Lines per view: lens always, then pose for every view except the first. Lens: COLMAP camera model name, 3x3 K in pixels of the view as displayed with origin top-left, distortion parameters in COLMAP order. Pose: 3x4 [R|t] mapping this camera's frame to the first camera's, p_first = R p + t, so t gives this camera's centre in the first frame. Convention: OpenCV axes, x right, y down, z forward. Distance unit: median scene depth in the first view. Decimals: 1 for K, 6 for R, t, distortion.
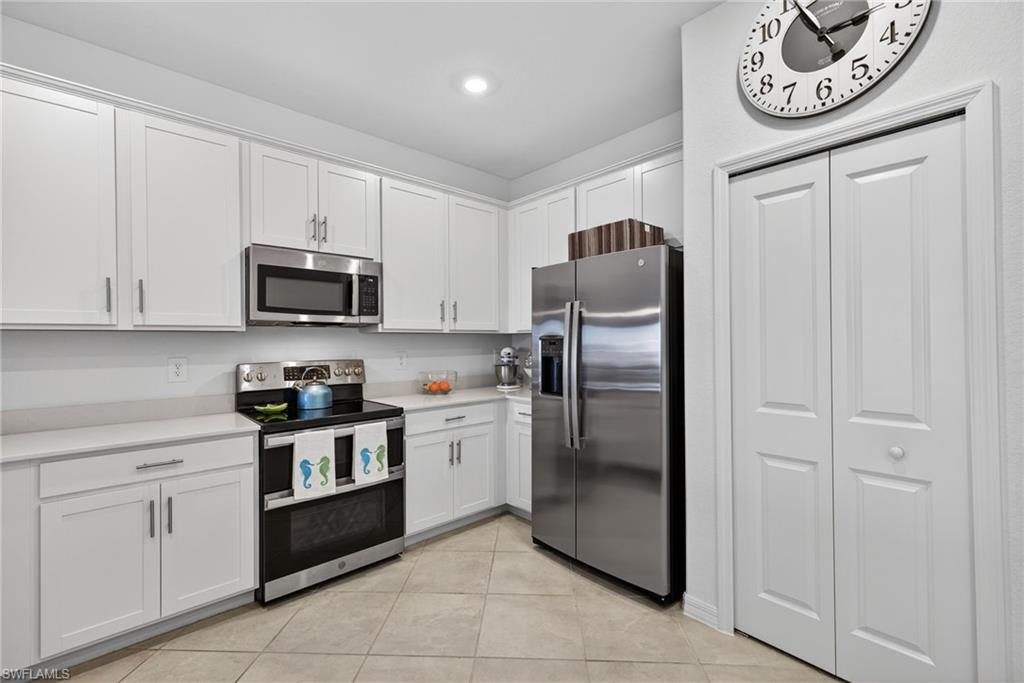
lens RADIAL K [[434.7, 0, 507.2], [0, 434.7, 339.2], [0, 0, 1]] dist [0.004714, -0.002604]
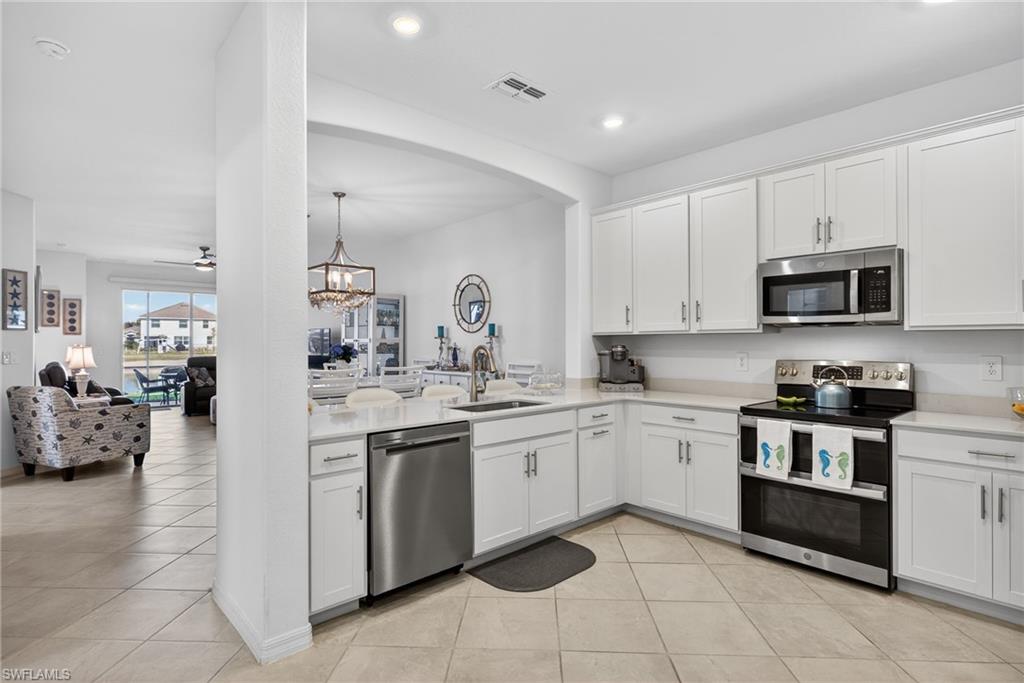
lens RADIAL K [[508.0, 0, 518.4], [0, 508.0, 342.9], [0, 0, 1]] dist [-0.011886, -0.000289]
pose [[0.018066, 0.007475, -0.999809, 0.790969], [0.003672, 0.999965, 0.007542, -0.002585], [0.999830, -0.003808, 0.018038, 0.283132]]
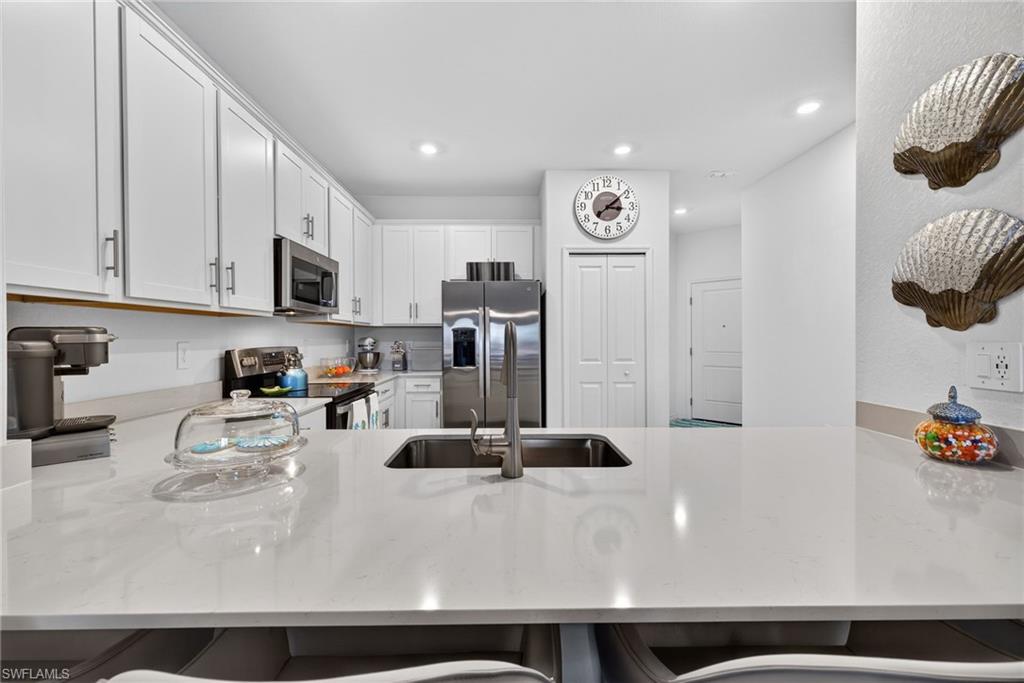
lens RADIAL K [[434.7, 0, 514.9], [0, 434.7, 338.8], [0, 0, 1]] dist [0.004714, -0.002604]
pose [[0.647704, 0.003939, 0.761882, -1.006469], [-0.004540, 0.999989, -0.001310, 0.033680], [-0.761879, -0.002610, 0.647715, -0.134523]]
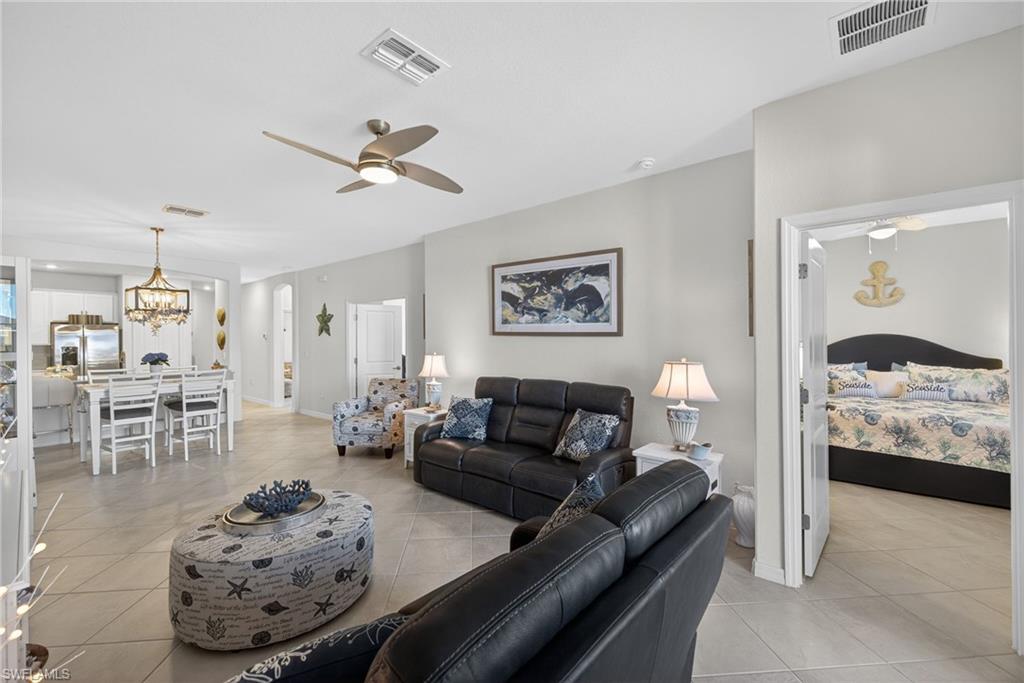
lens RADIAL K [[434.7, 0, 519.6], [0, 434.7, 339.7], [0, 0, 1]] dist [0.004714, -0.002604]
pose [[-0.139317, 0.008657, 0.990210, -3.755372], [0.003244, 0.999960, -0.008286, -0.028731], [-0.990243, 0.002058, -0.139340, -1.943107]]
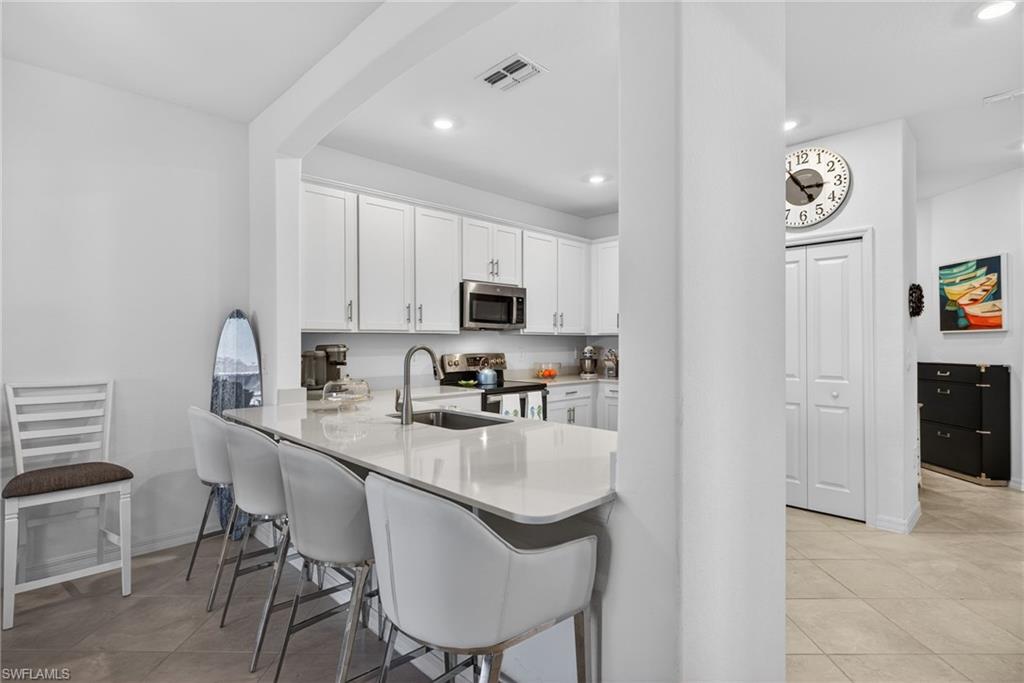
lens RADIAL K [[508.0, 0, 496.4], [0, 508.0, 341.3], [0, 0, 1]] dist [-0.011886, -0.000289]
pose [[0.999702, 0.005431, 0.023803, -0.499004], [-0.005479, 0.999983, 0.001959, 0.005073], [-0.023792, -0.002089, 0.999715, -0.874367]]
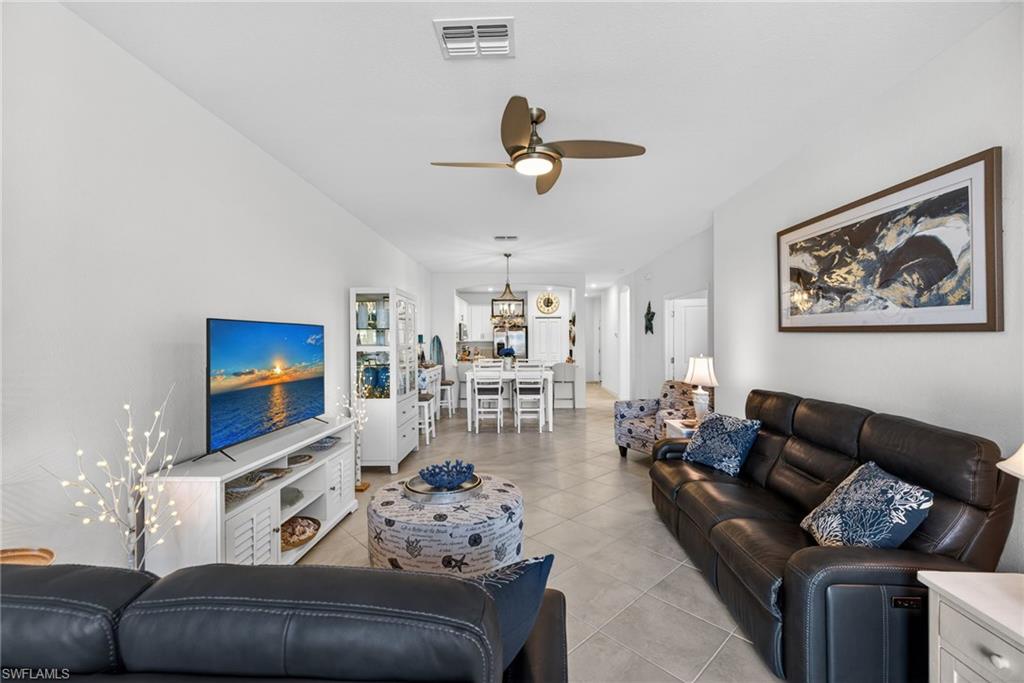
lens RADIAL K [[434.7, 0, 510.7], [0, 434.7, 340.0], [0, 0, 1]] dist [0.004714, -0.002604]
pose [[0.713135, 0.003825, 0.701016, -3.310447], [-0.003310, 0.999992, -0.002089, -0.034463], [-0.701019, -0.000830, 0.713142, -2.576962]]
